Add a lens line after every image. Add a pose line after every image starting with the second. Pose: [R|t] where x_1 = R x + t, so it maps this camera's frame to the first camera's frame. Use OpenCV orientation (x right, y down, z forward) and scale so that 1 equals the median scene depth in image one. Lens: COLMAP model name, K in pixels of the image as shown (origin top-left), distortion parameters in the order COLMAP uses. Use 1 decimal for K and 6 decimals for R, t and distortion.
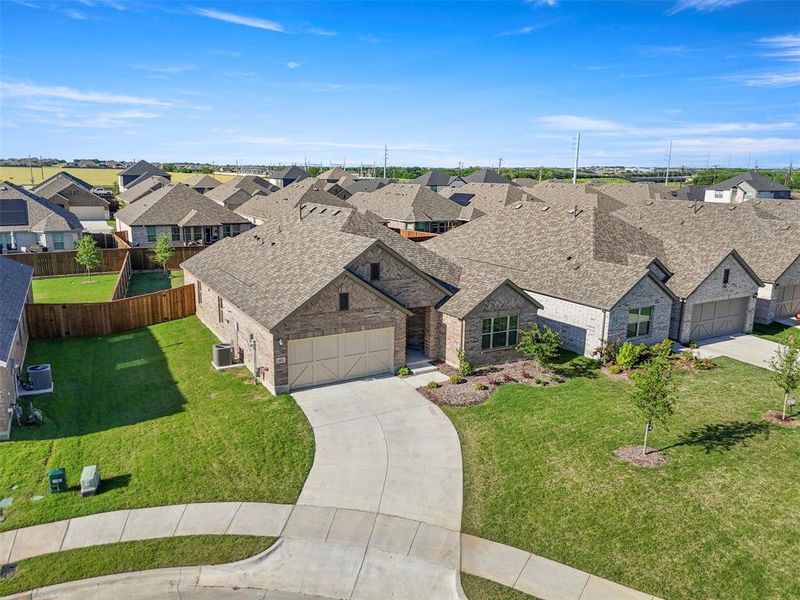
lens RADIAL K [[592.8, 0, 399.1], [0, 592.8, 302.4], [0, 0, 1]] dist [0.054756, -0.038382]
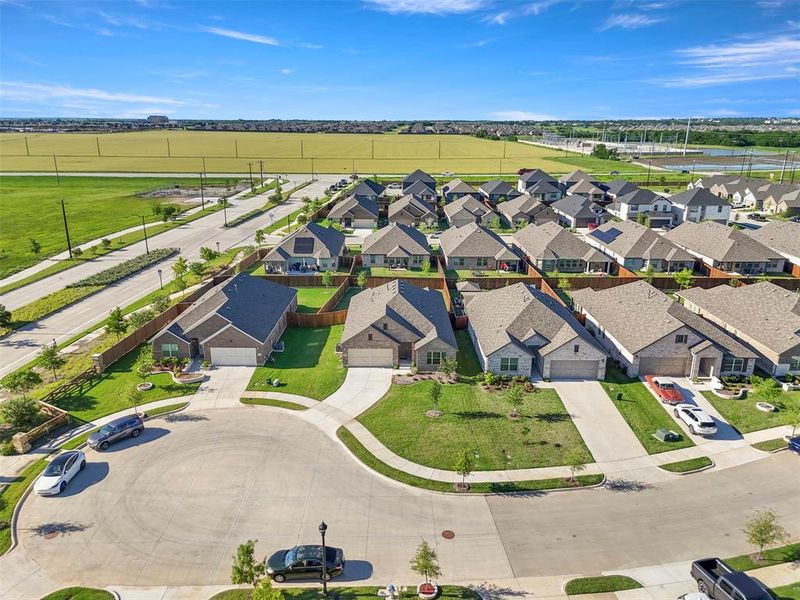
lens RADIAL K [[592.8, 0, 400.2], [0, 592.8, 293.8], [0, 0, 1]] dist [0.054756, -0.038382]
pose [[0.872709, 0.126153, -0.471662, 1.166789], [-0.098329, 0.991662, 0.083299, -0.399564], [0.478237, -0.026318, 0.877836, -1.164029]]
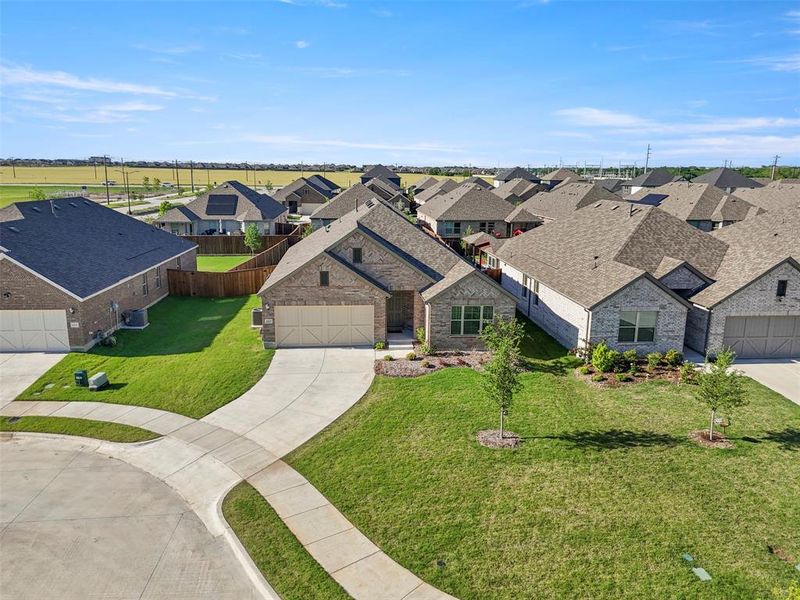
lens RADIAL K [[592.8, 0, 399.1], [0, 592.8, 300.3], [0, 0, 1]] dist [0.054756, -0.038382]
pose [[0.908270, 0.084121, -0.409840, 0.504909], [-0.086899, 0.996146, 0.011882, 0.014111], [0.409260, 0.024823, 0.912080, -0.019765]]
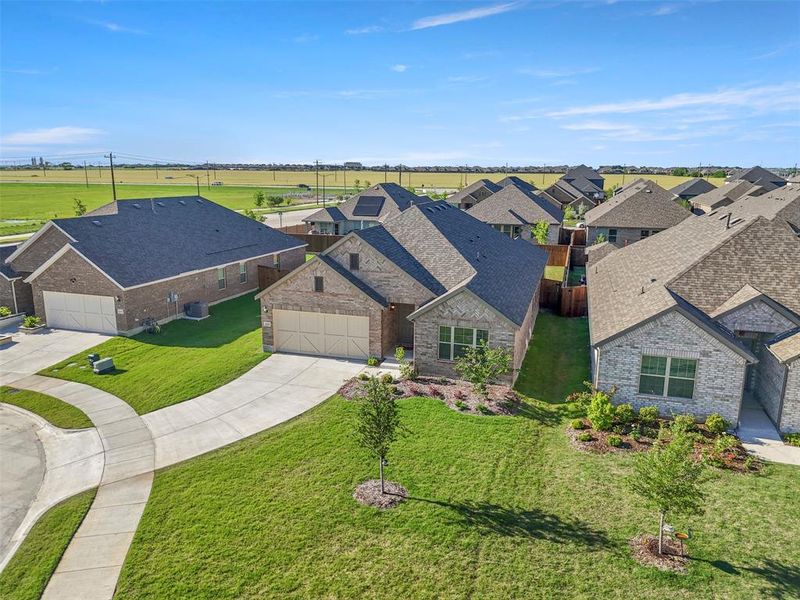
lens RADIAL K [[592.8, 0, 398.4], [0, 592.8, 296.5], [0, 0, 1]] dist [0.054756, -0.038382]
pose [[0.685529, 0.140809, -0.714299, 0.770462], [-0.153034, 0.987069, 0.047709, -0.052189], [0.711780, 0.076606, 0.698213, 0.308716]]
